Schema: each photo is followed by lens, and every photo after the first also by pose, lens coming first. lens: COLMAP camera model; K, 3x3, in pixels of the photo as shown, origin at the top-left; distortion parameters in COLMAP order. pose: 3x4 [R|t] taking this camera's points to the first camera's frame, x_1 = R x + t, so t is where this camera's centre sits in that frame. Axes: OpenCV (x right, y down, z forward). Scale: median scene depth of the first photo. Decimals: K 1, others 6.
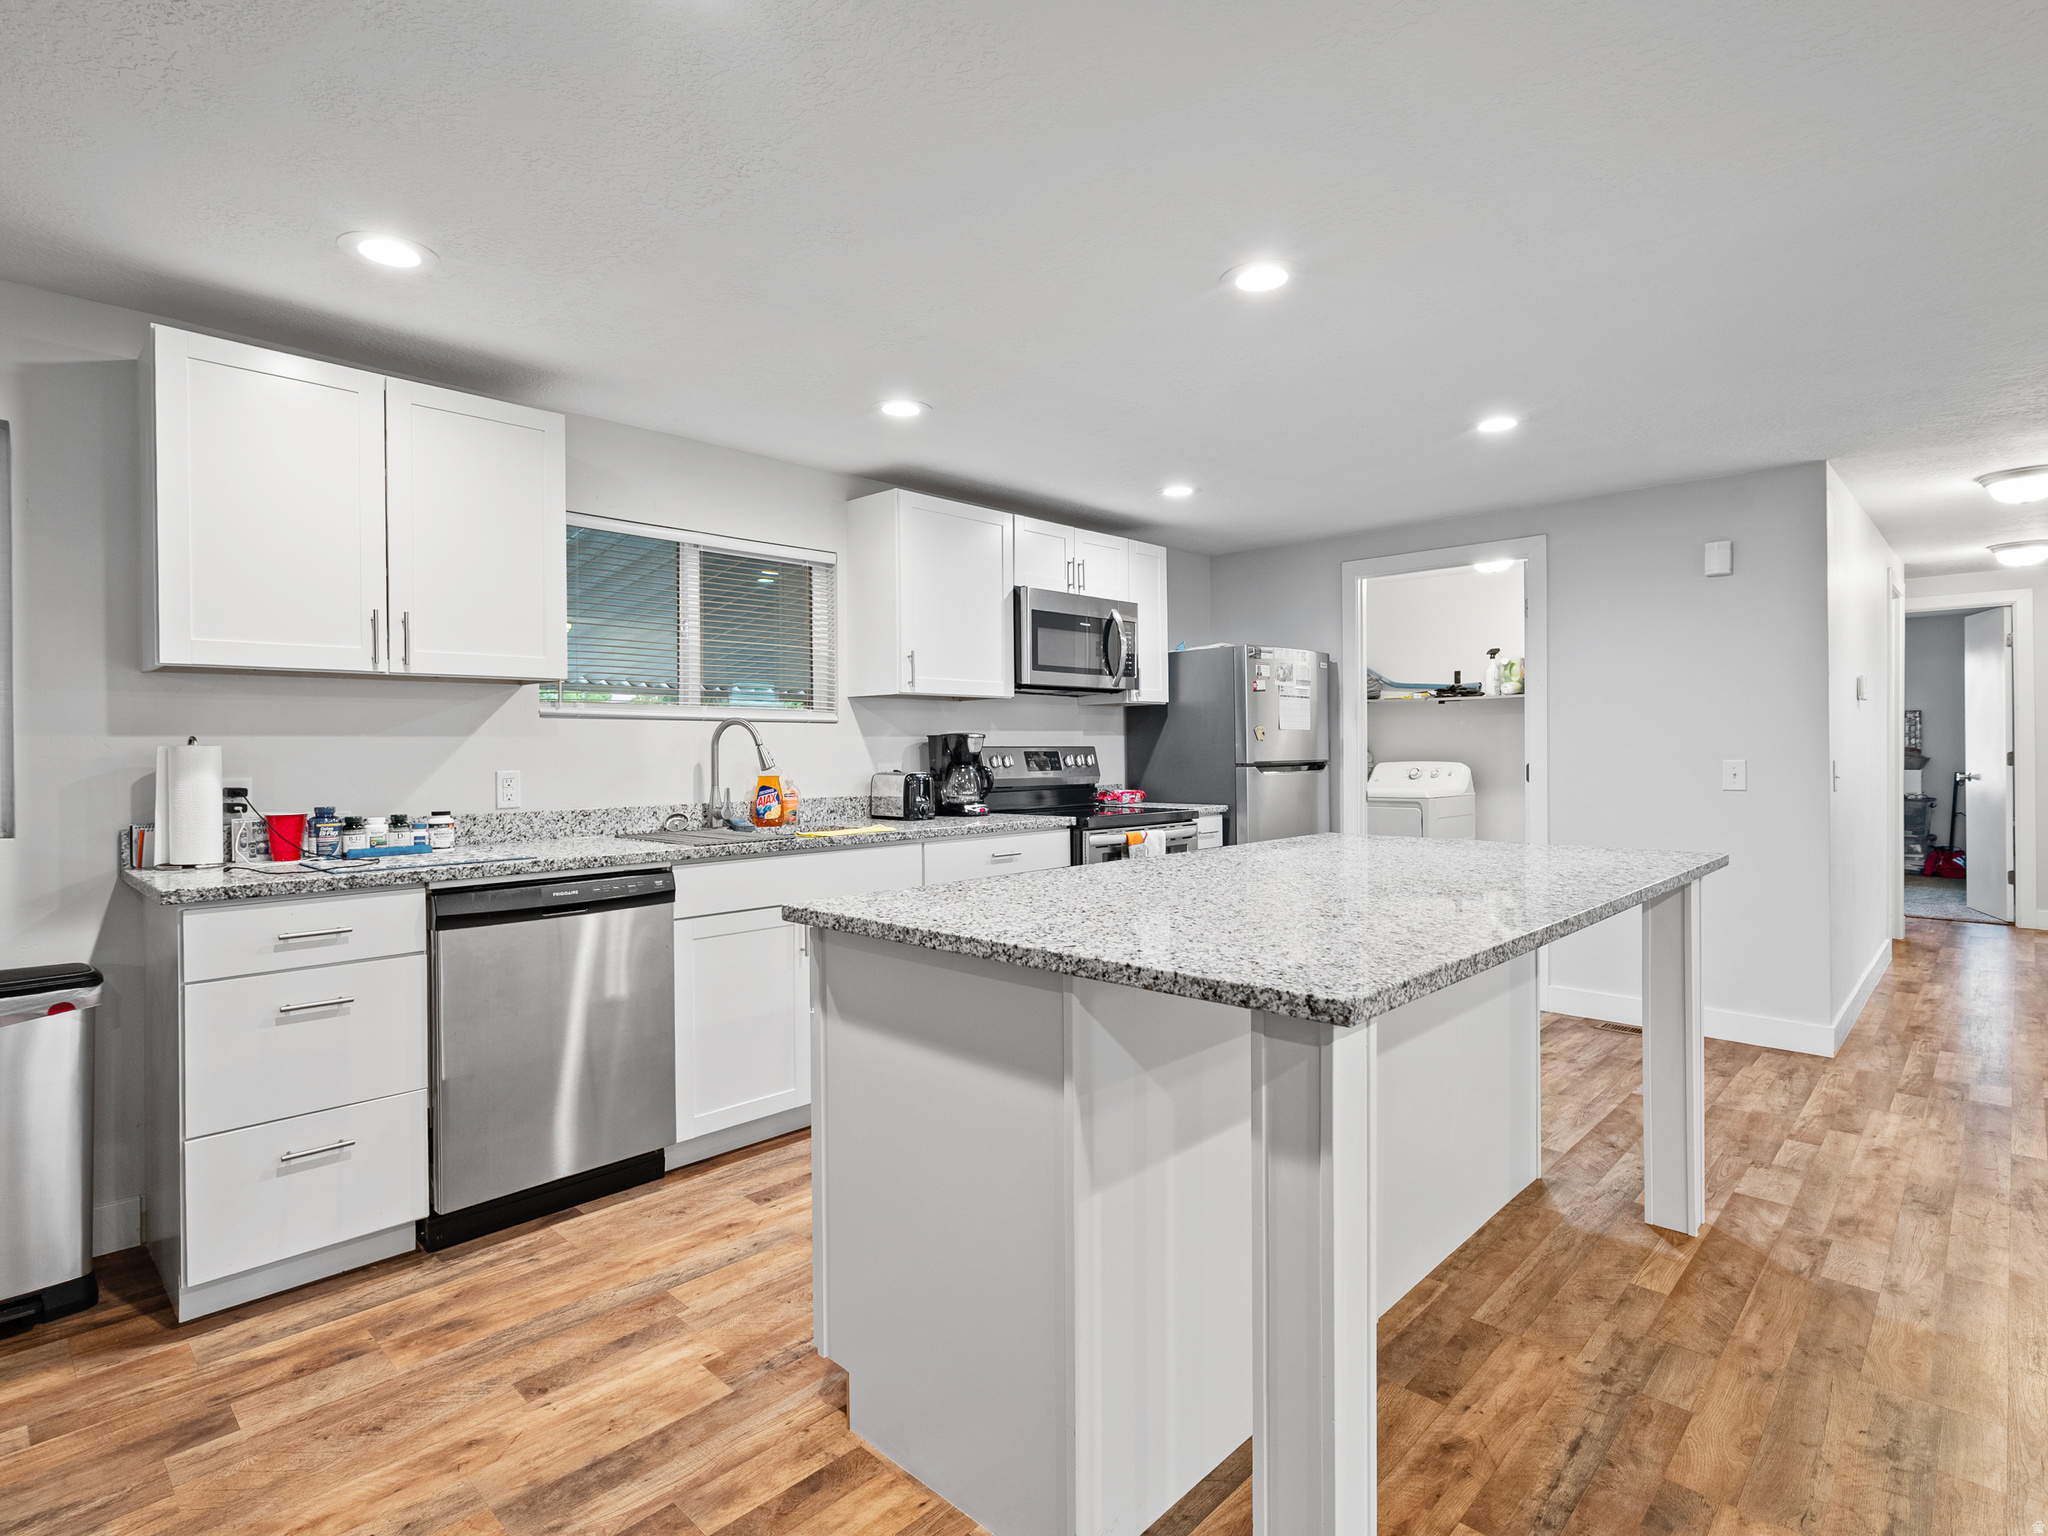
lens RADIAL K [[1050.9, 0, 1018.3], [0, 1050.9, 754.7], [0, 0, 1]] dist [-0.007050, 0.000616]
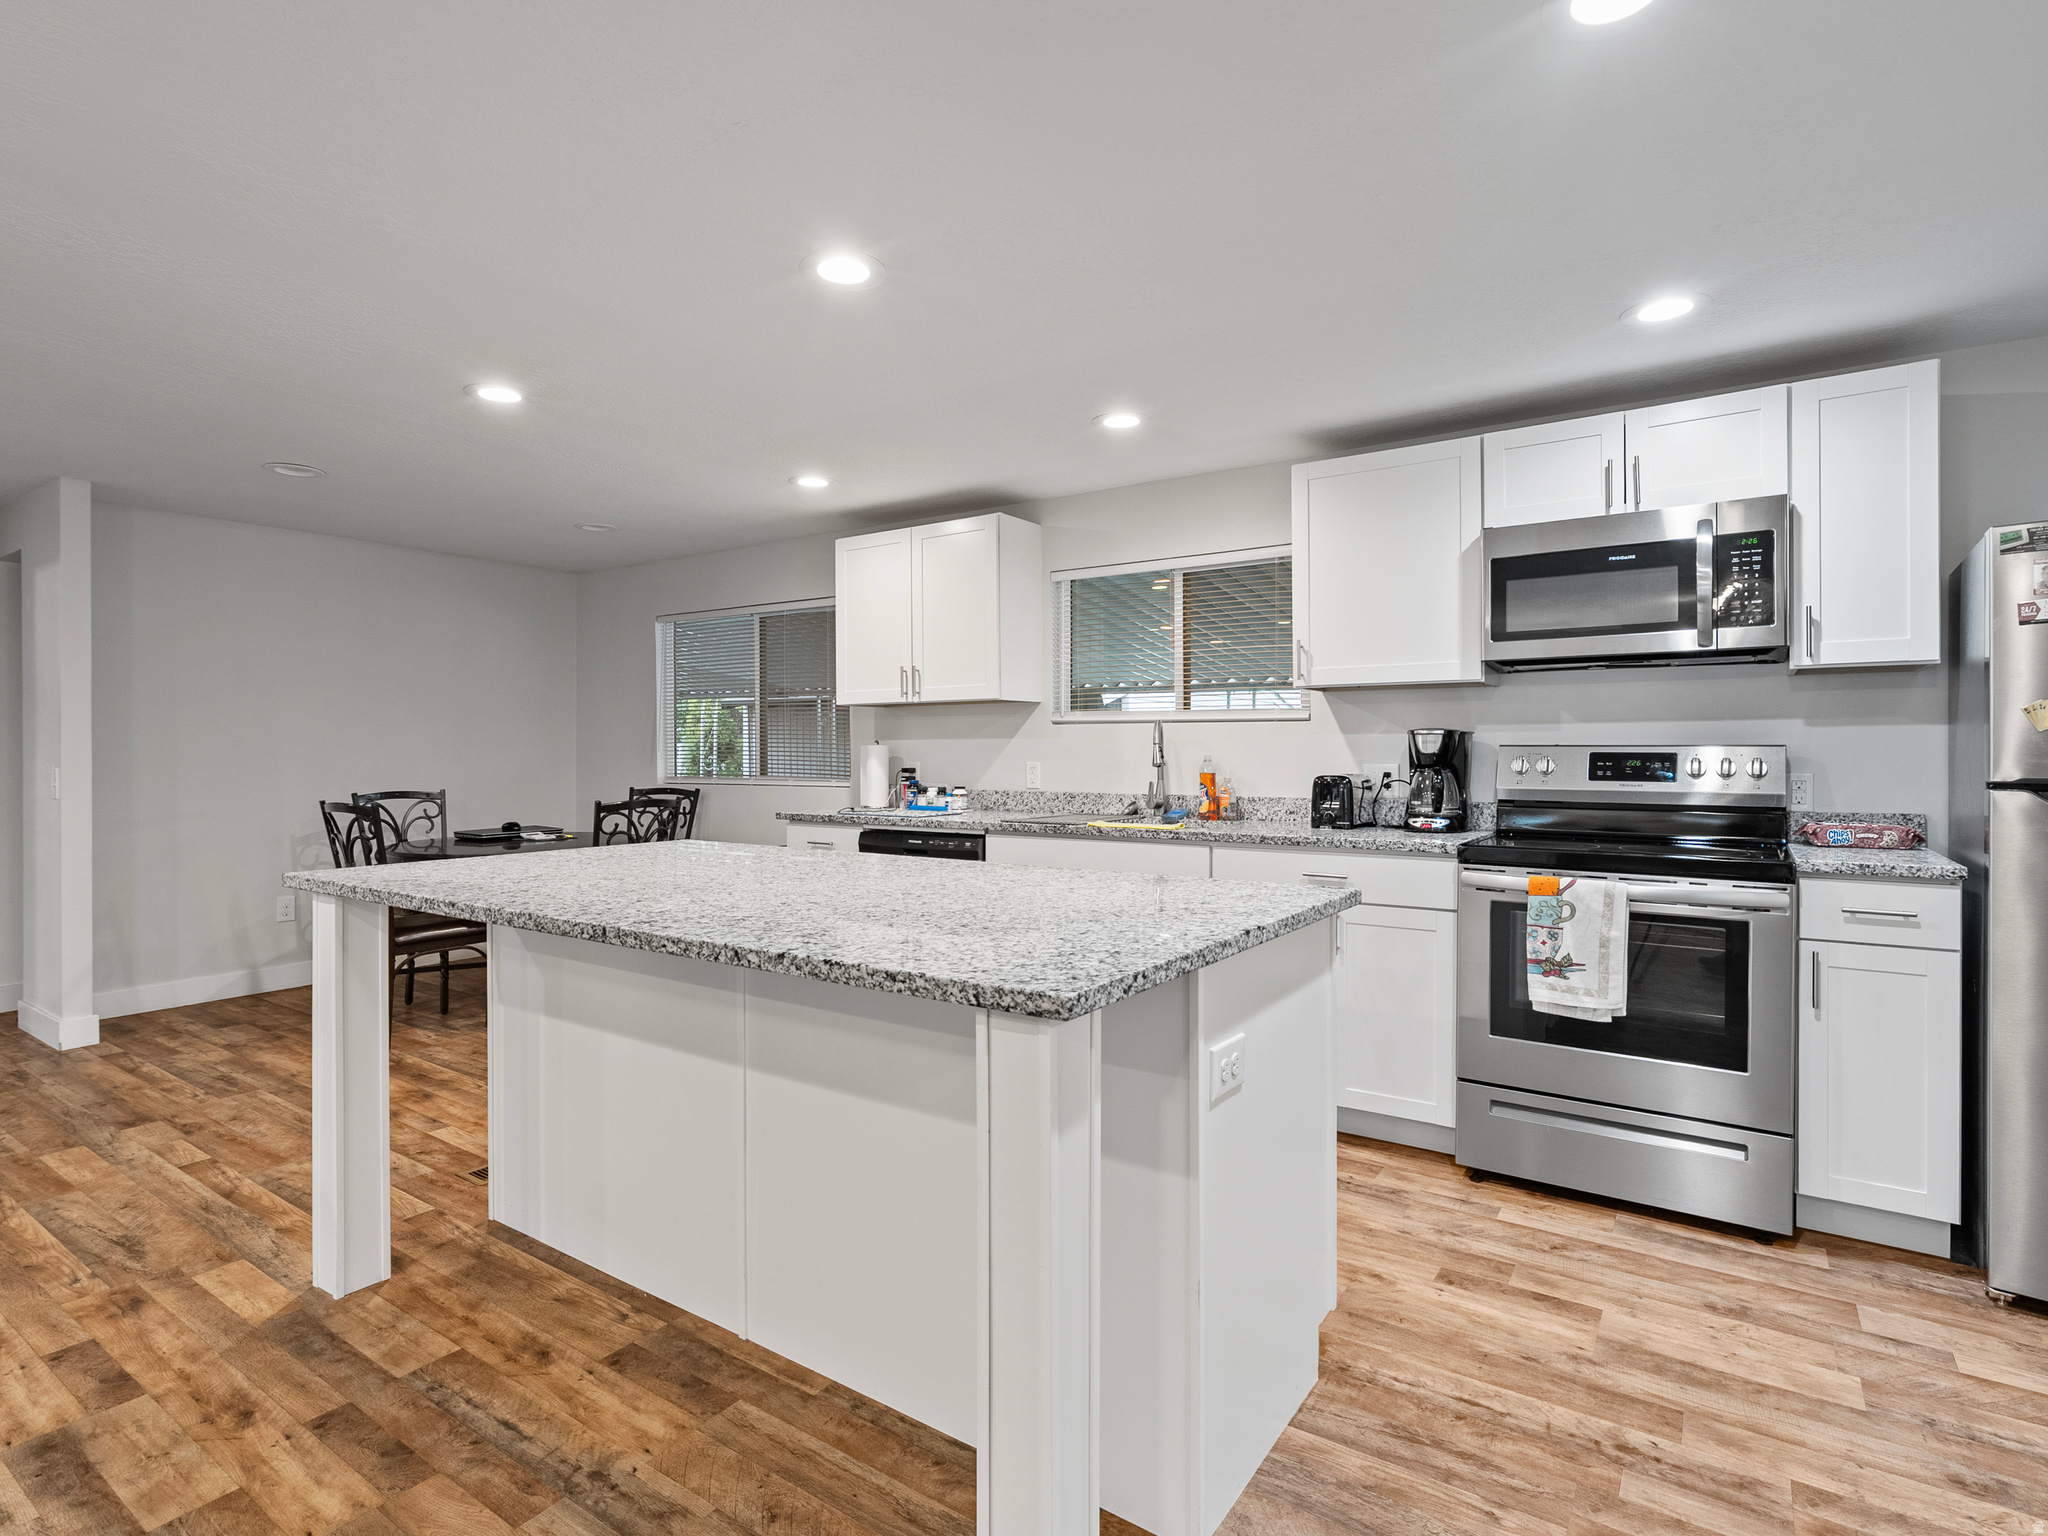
lens RADIAL K [[1050.9, 0, 1011.7], [0, 1050.9, 730.0], [0, 0, 1]] dist [-0.007050, 0.000616]
pose [[0.151932, -0.012695, -0.988309, 1.248753], [-0.005839, 0.999889, -0.013742, -0.011618], [0.988374, 0.007859, 0.151841, 1.012428]]
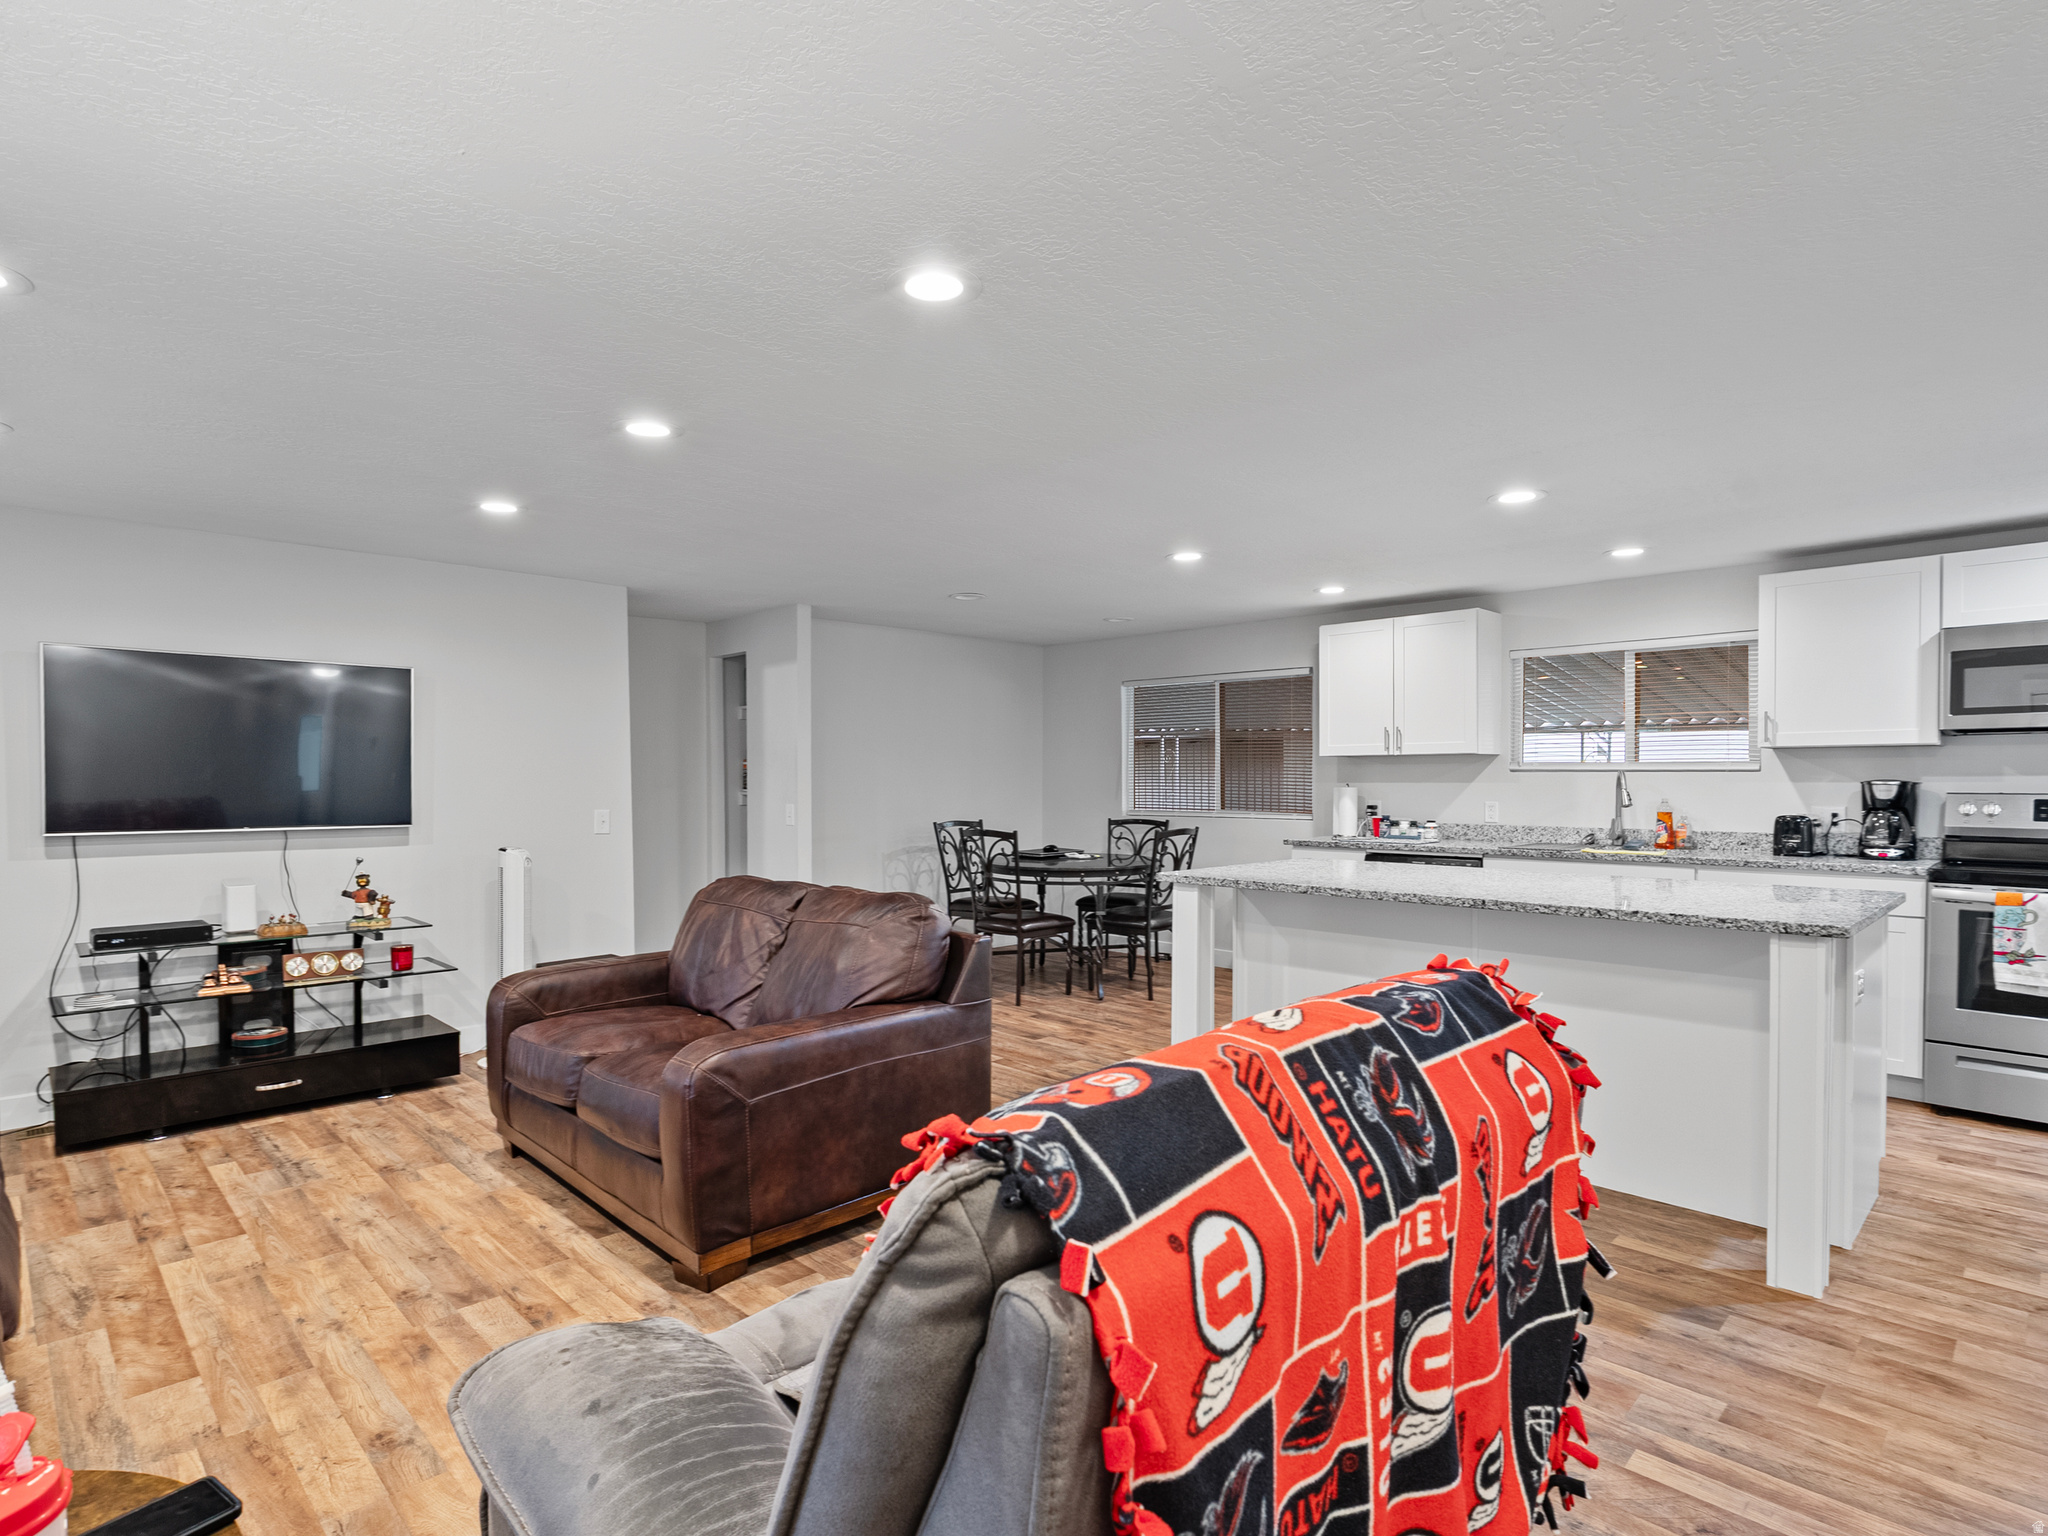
lens RADIAL K [[1050.9, 0, 1006.3], [0, 1050.9, 788.4], [0, 0, 1]] dist [-0.007050, 0.000616]
pose [[-0.040341, 0.014852, -0.999076, 1.829690], [-0.004802, 0.999875, 0.015057, -0.042379], [0.999174, 0.005405, -0.040265, 0.315454]]
